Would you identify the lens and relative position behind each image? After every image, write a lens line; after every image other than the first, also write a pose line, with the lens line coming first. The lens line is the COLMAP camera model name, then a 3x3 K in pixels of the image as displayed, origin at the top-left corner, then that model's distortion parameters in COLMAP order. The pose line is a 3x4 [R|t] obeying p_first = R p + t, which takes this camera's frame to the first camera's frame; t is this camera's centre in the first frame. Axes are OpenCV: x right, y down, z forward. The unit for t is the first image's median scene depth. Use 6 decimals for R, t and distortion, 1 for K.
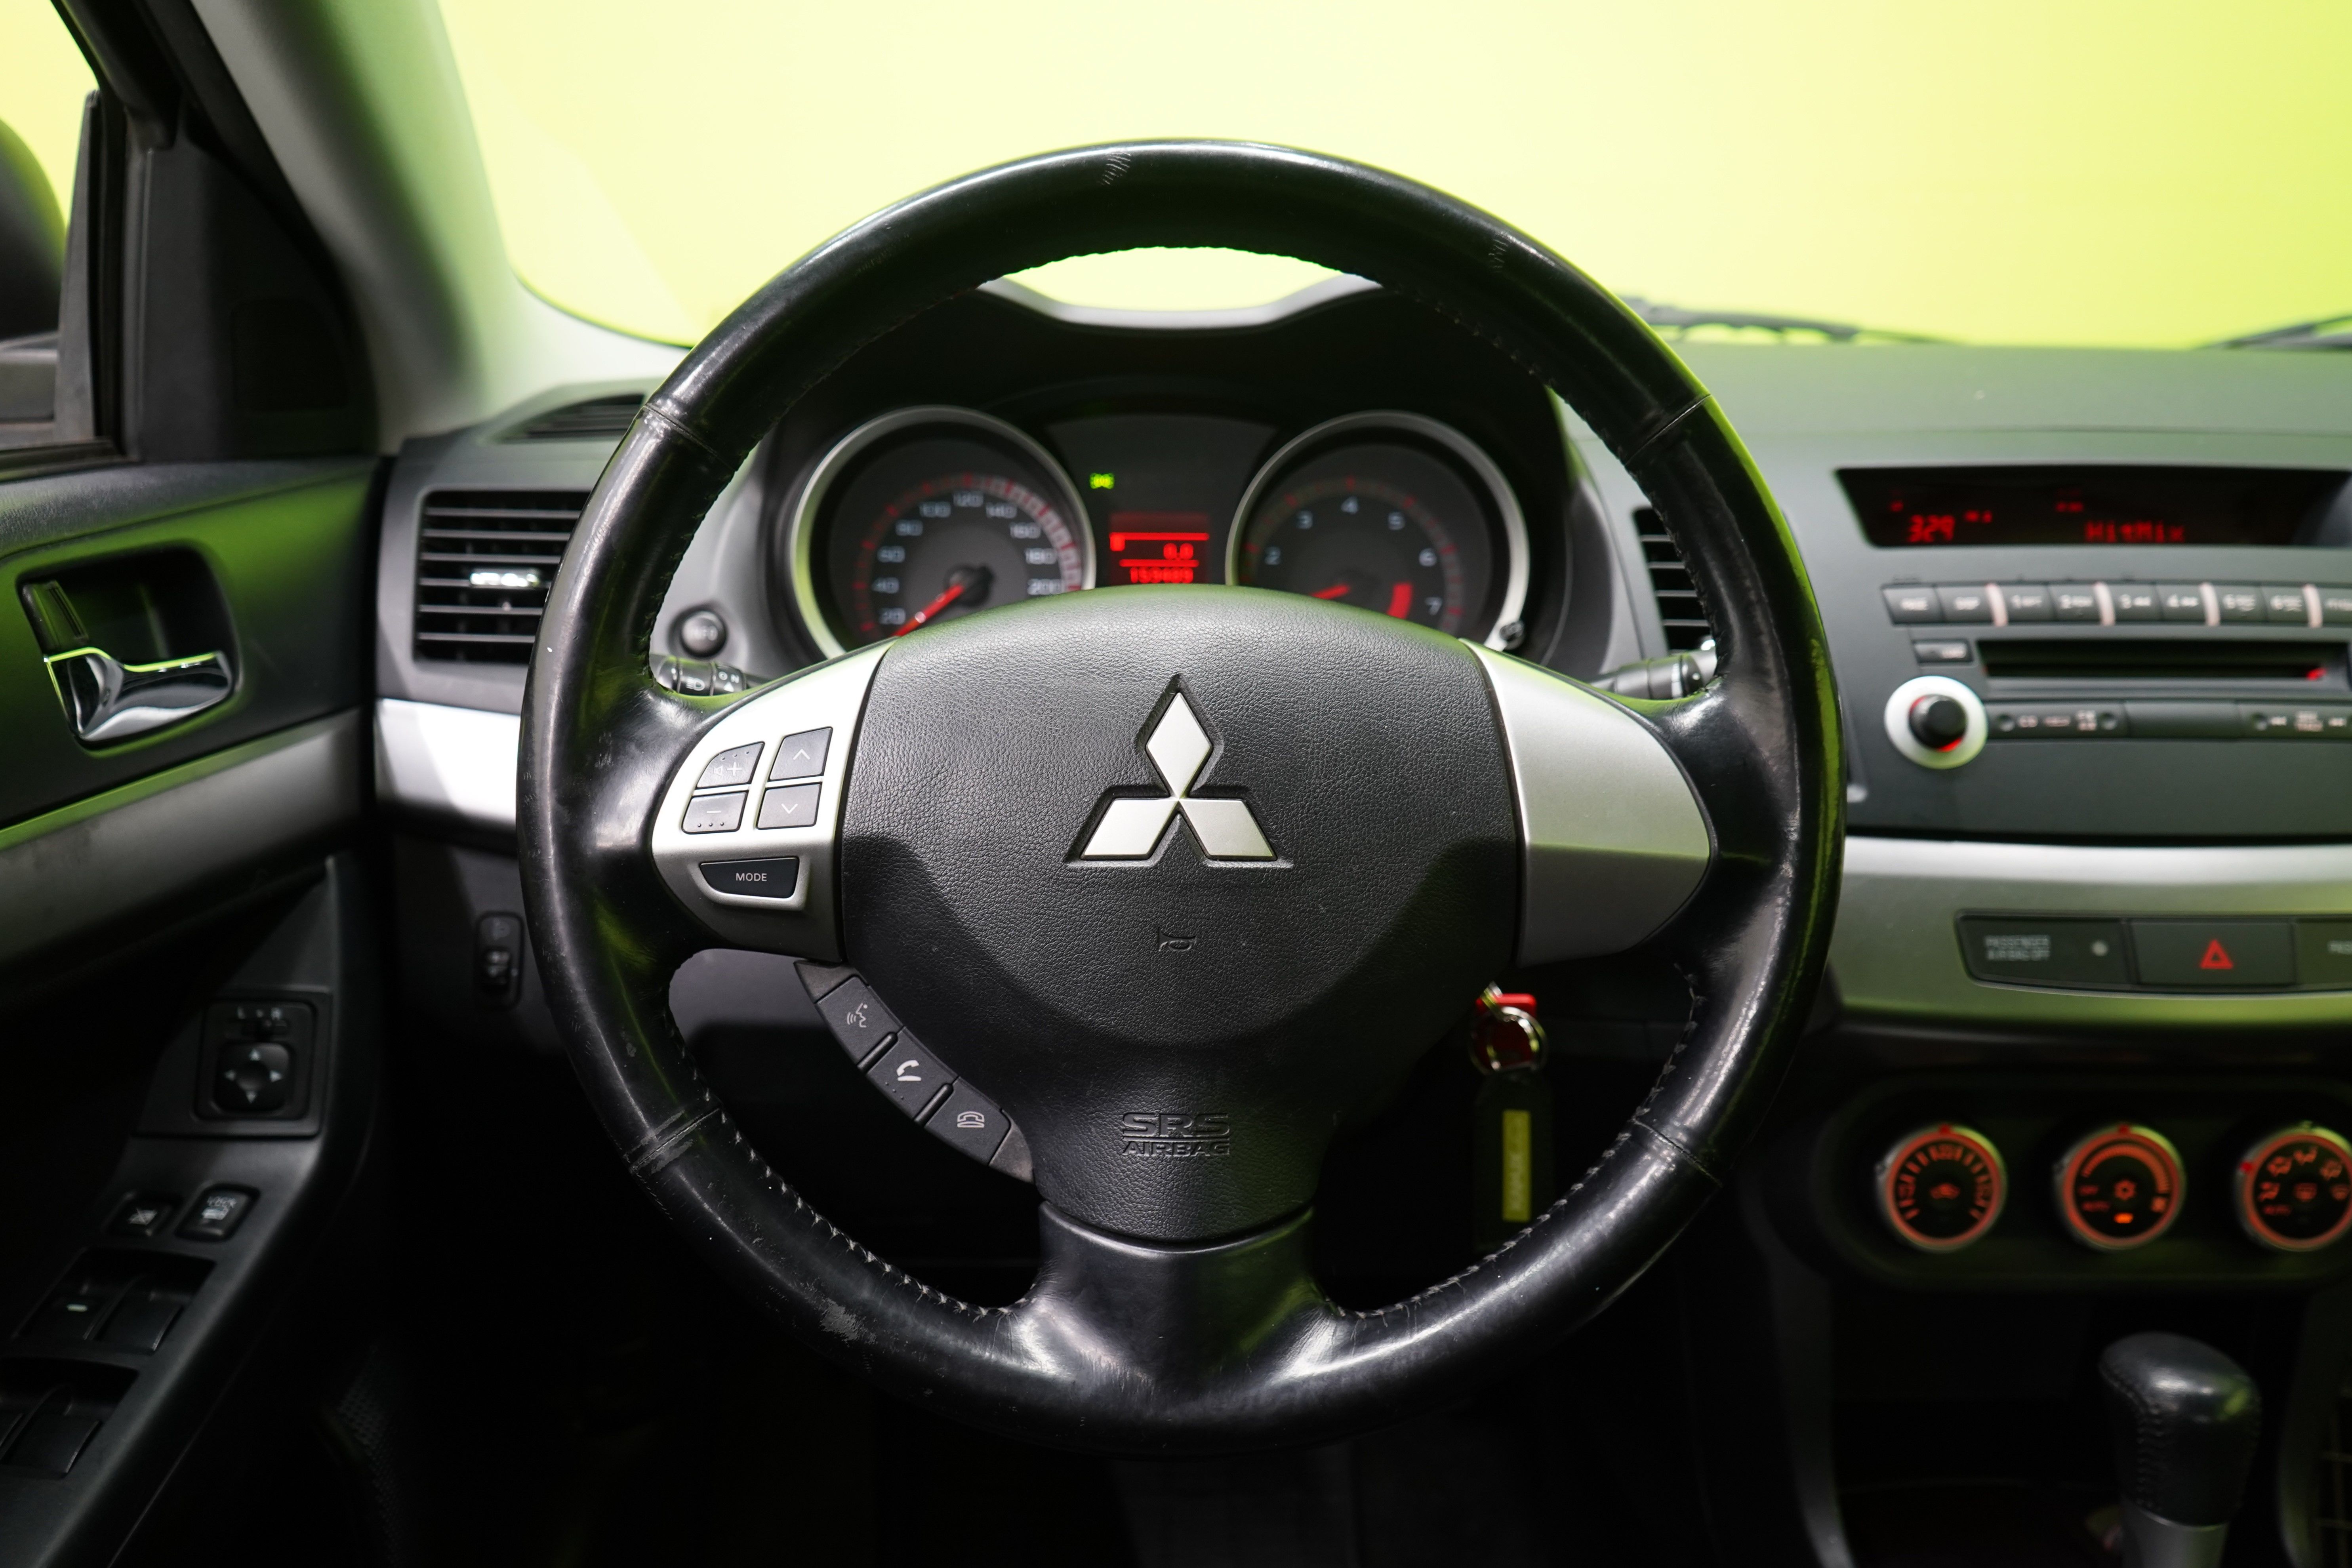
lens RADIAL K [[1932.5, 0, 1179.5], [0, 1932.5, 774.6], [0, 0, 1]] dist [-0.004125, -0.008199]
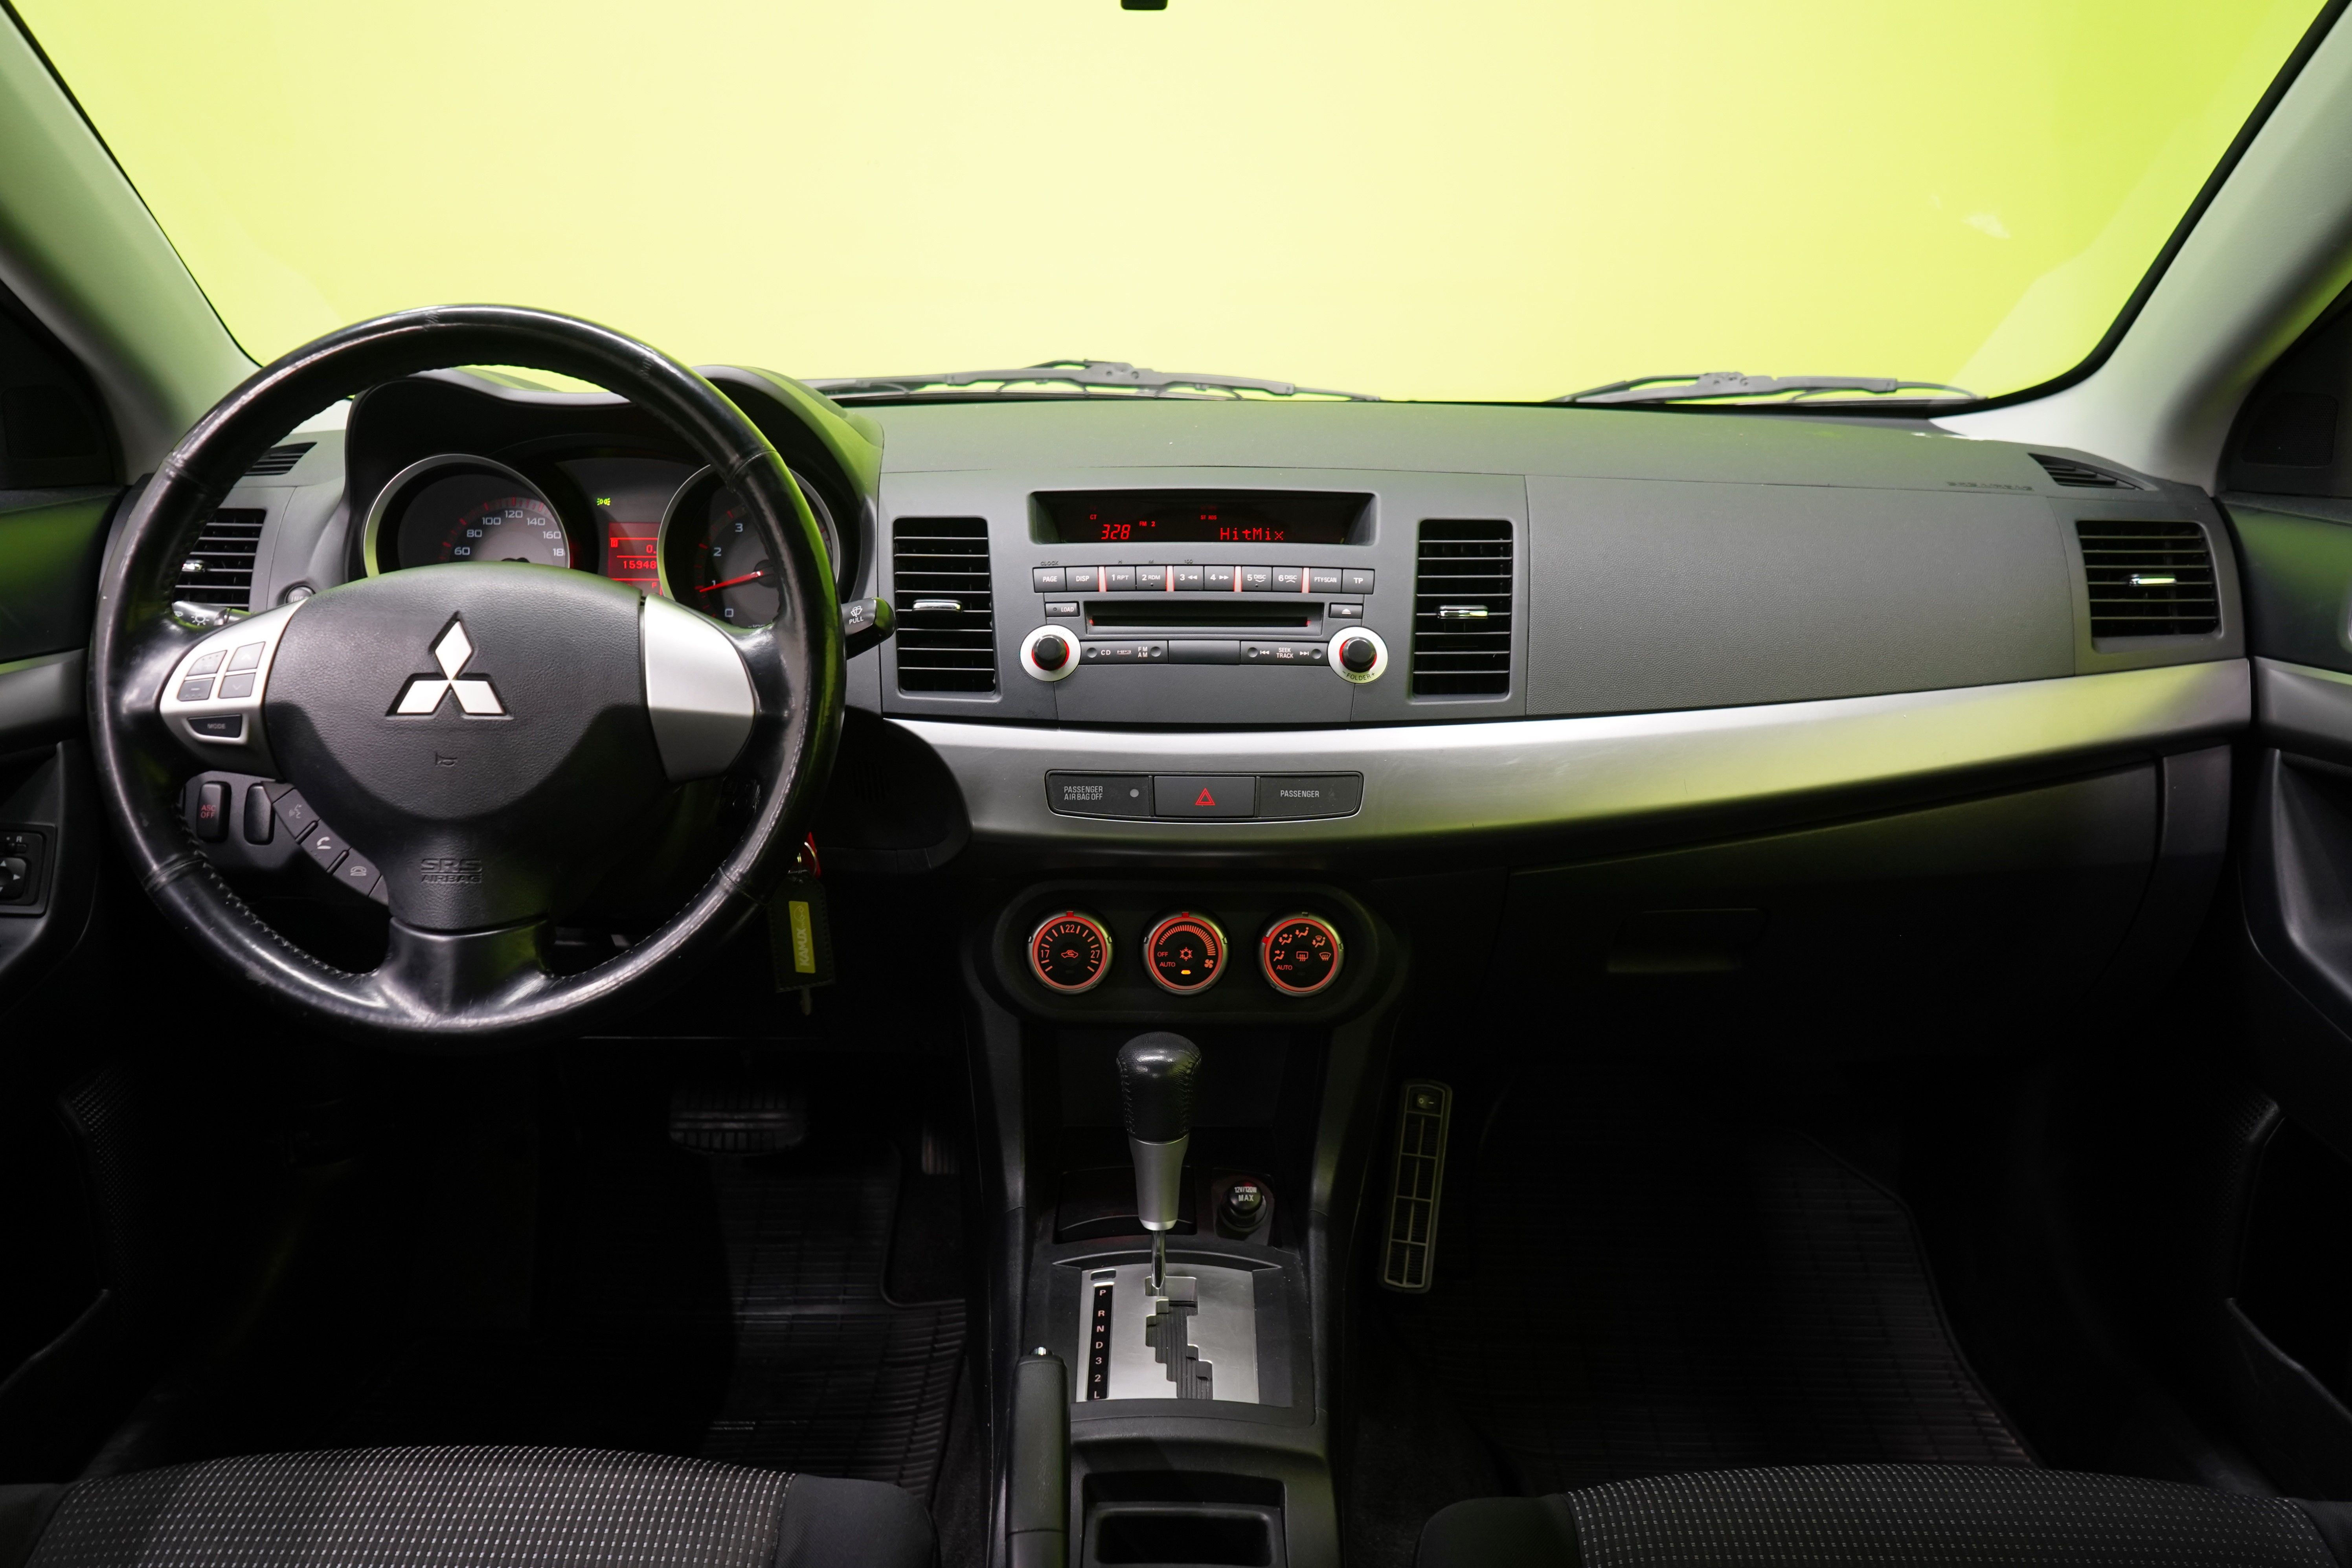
lens RADIAL K [[1854.8, 0, 1173.6], [0, 1854.8, 790.0], [0, 0, 1]] dist [-0.008867, -0.000144]
pose [[0.999866, 0.001310, -0.016294, 0.533991], [-0.001260, 0.999994, 0.003118, 0.082384], [0.016298, -0.003097, 0.999862, -0.531211]]
